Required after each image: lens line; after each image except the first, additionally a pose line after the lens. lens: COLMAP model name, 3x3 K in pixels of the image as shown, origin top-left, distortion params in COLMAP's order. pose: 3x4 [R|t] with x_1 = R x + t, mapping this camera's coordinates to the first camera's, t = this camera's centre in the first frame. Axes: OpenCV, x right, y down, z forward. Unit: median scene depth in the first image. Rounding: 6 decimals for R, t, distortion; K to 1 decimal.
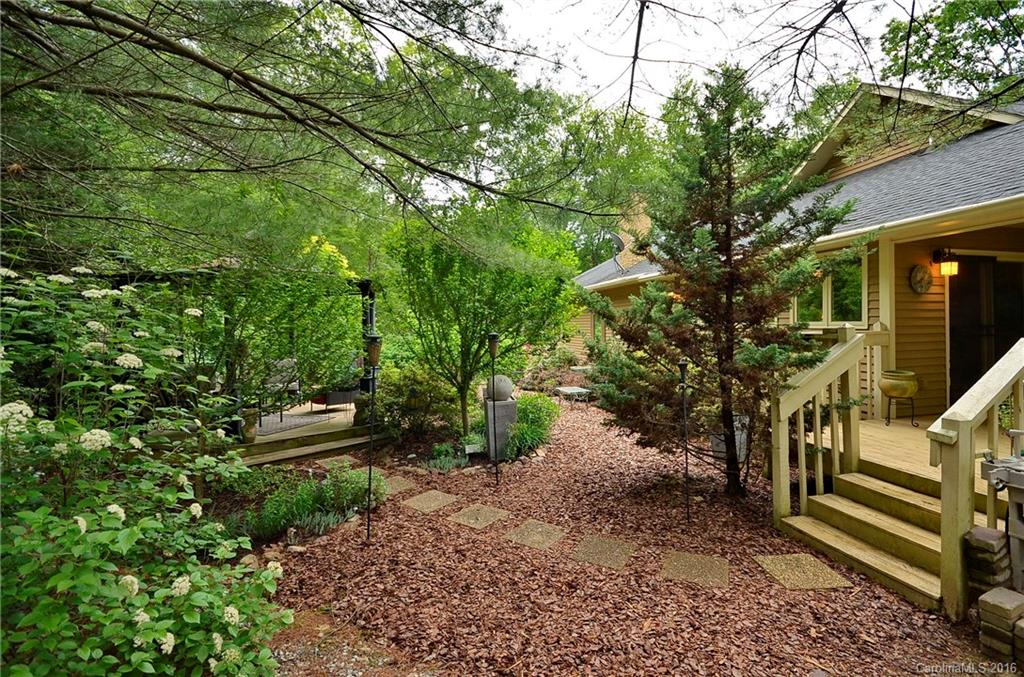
lens RADIAL K [[464.1, 0, 520.6], [0, 464.1, 336.2], [0, 0, 1]] dist [-0.000914, -0.001796]
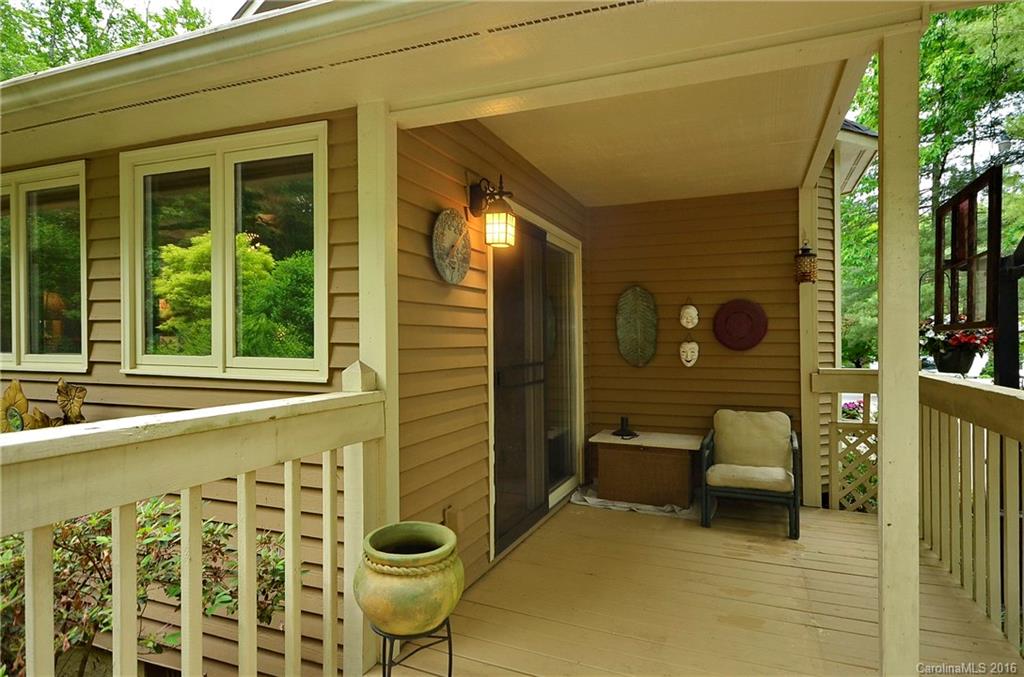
lens RADIAL K [[578.4, 0, 515.6], [0, 578.4, 341.9], [0, 0, 1]] dist [0.002752, 0.000072]
pose [[0.615487, 0.011108, 0.788069, 0.514449], [0.007018, 0.999784, -0.019574, -0.035086], [-0.788116, 0.017578, 0.615276, 0.654929]]
